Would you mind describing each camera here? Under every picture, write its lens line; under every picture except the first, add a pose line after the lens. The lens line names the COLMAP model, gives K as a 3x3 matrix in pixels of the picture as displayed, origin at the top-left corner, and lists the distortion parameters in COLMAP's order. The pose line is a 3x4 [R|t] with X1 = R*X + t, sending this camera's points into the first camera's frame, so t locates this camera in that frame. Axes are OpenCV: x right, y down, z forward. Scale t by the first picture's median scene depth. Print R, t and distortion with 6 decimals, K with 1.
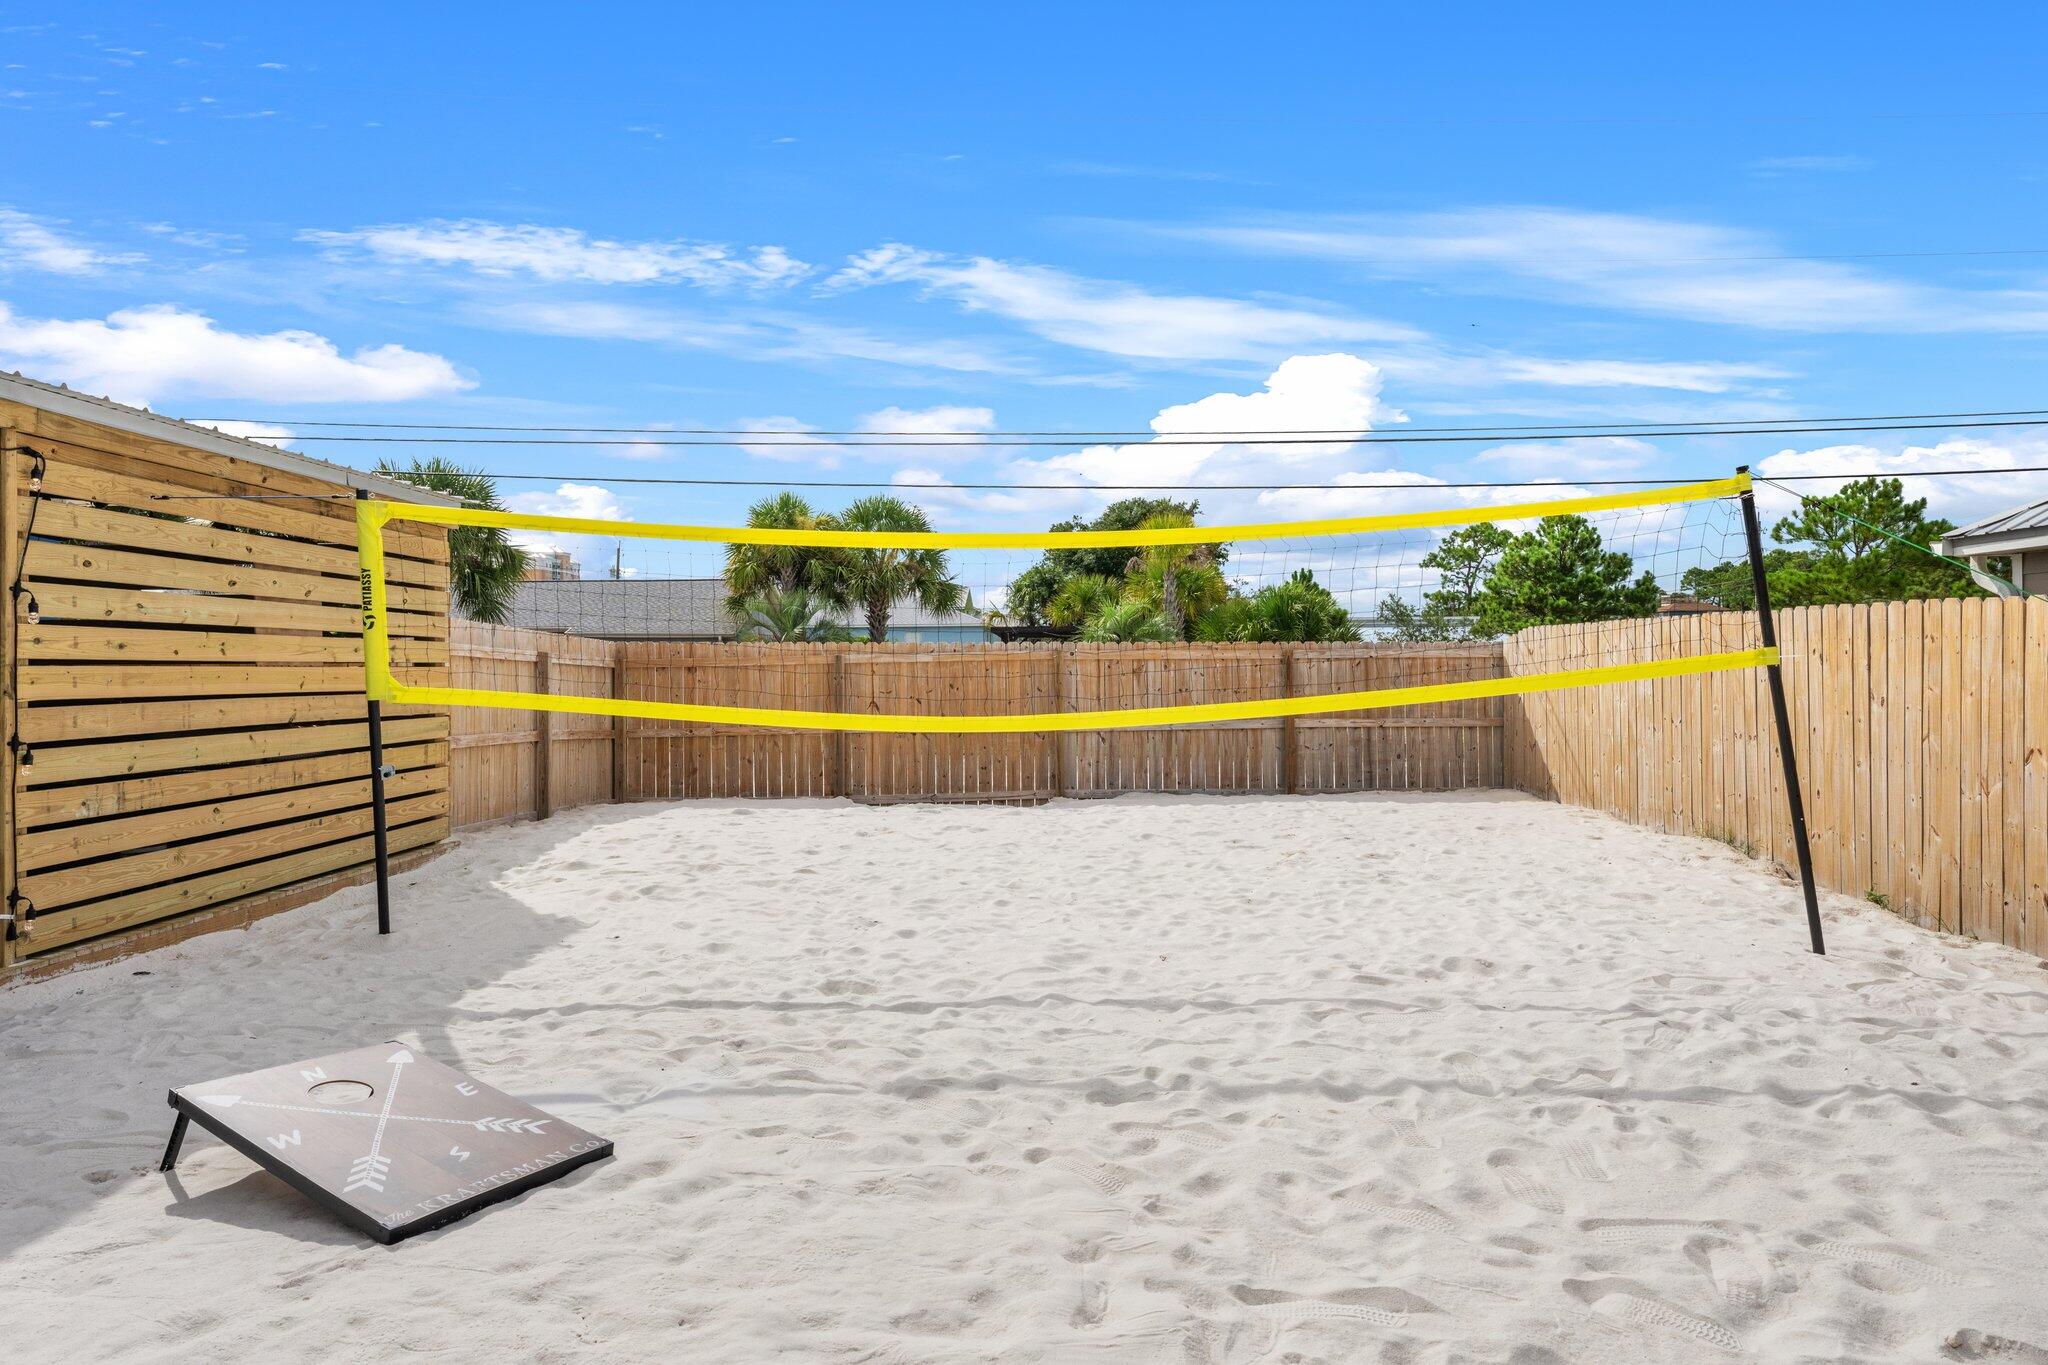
lens RADIAL K [[1315.4, 0, 1023.3], [0, 1315.4, 658.3], [0, 0, 1]] dist [0.000316, 0.002797]
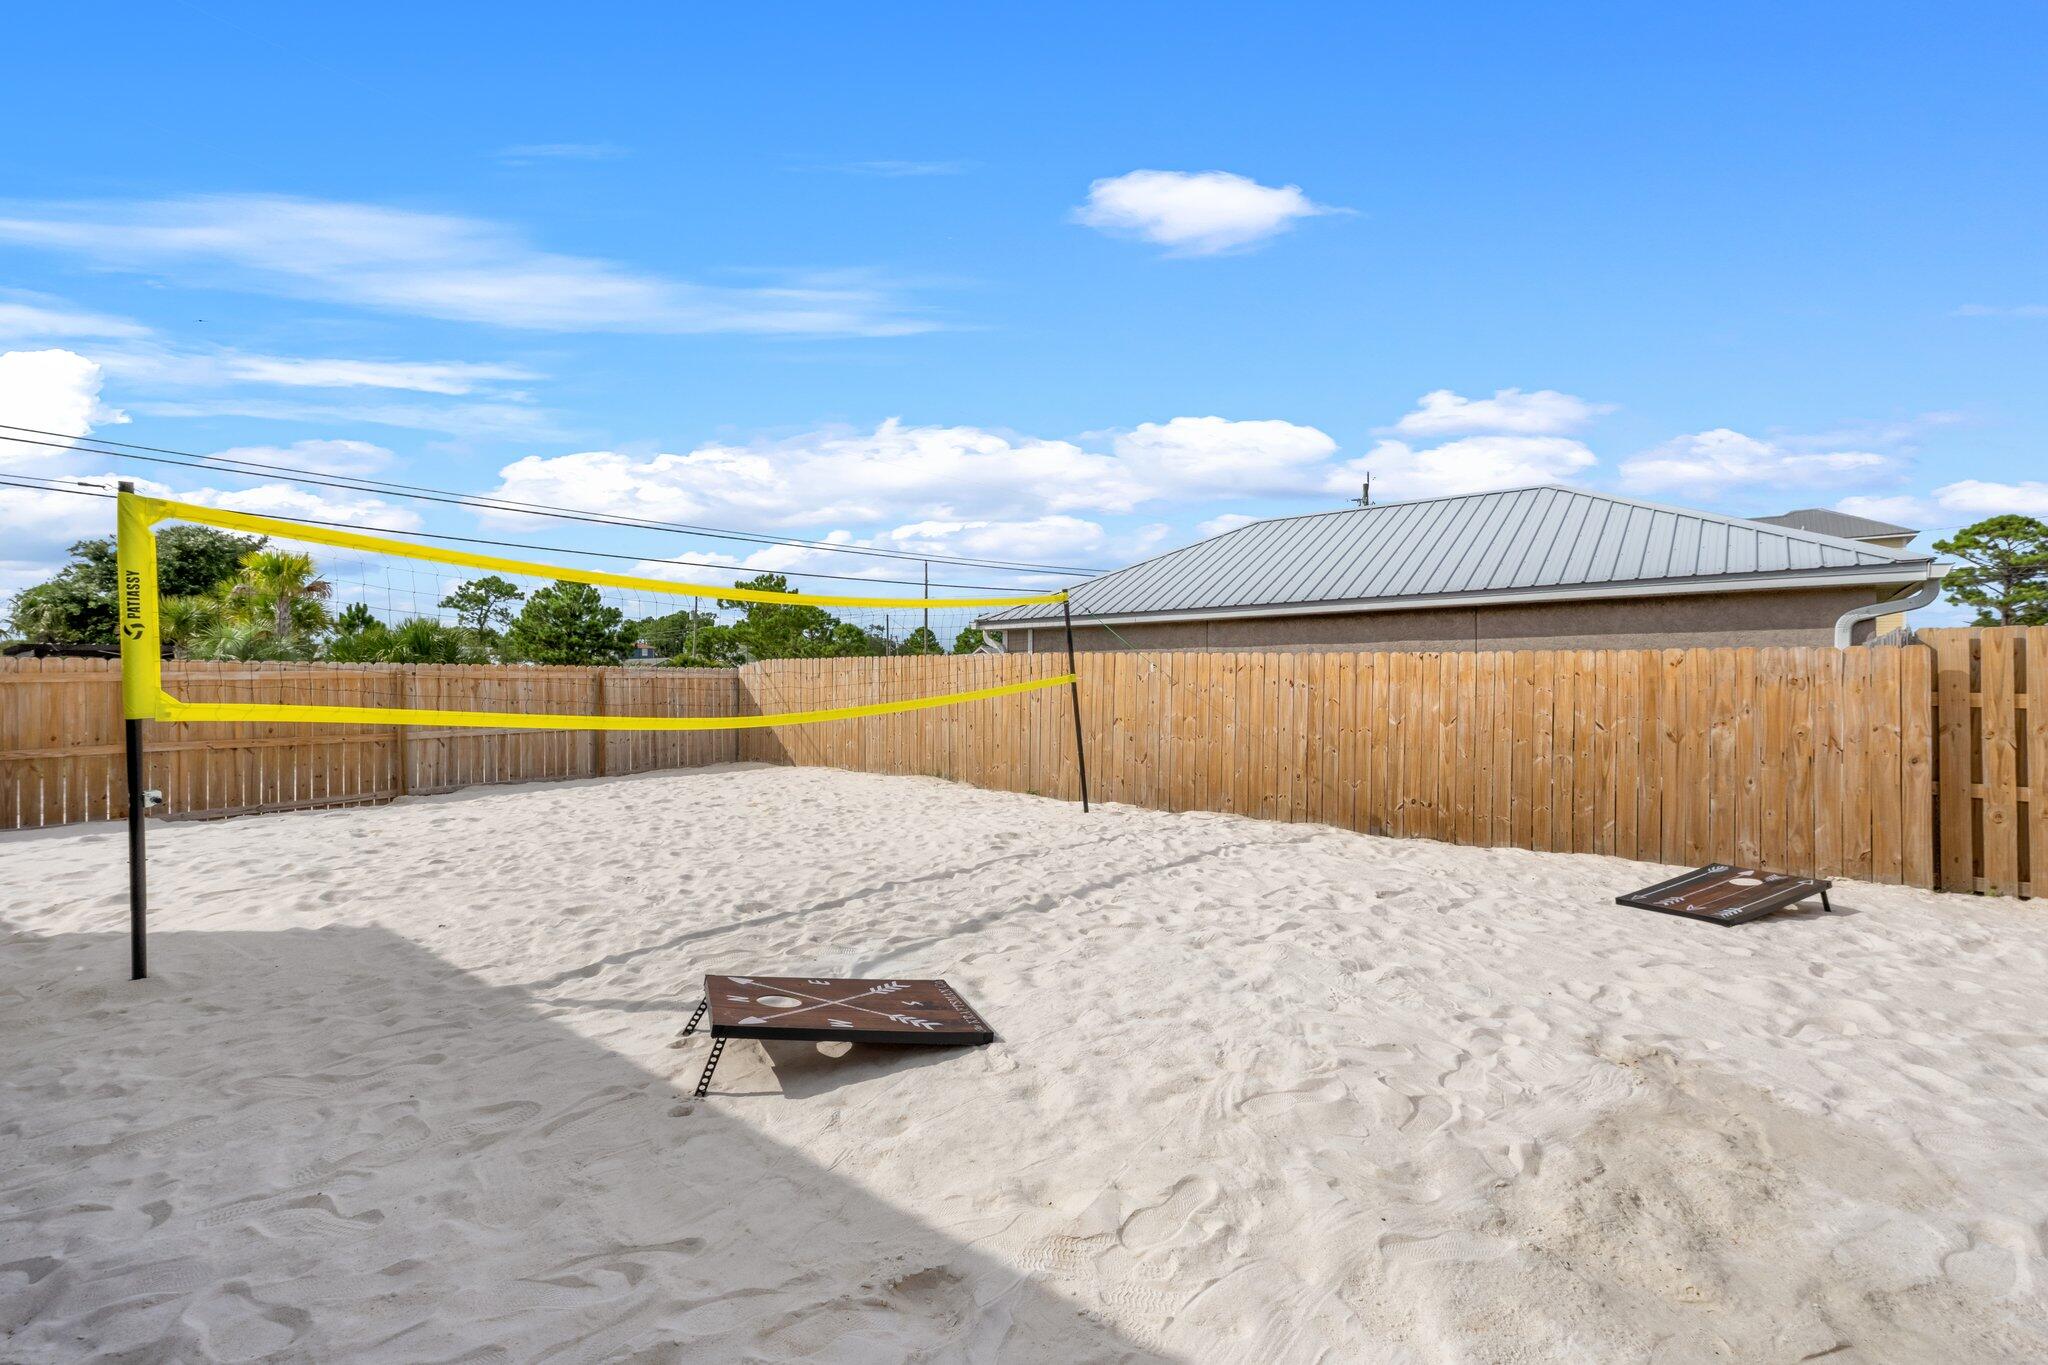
lens RADIAL K [[922.8, 0, 1024.0], [0, 922.8, 682.5], [0, 0, 1]] dist [0.000286, 0.000184]
pose [[0.600408, 0.002007, 0.799691, -0.305588], [-0.004234, 0.999991, 0.000669, 0.001934], [-0.799682, -0.003787, 0.600411, 0.067487]]
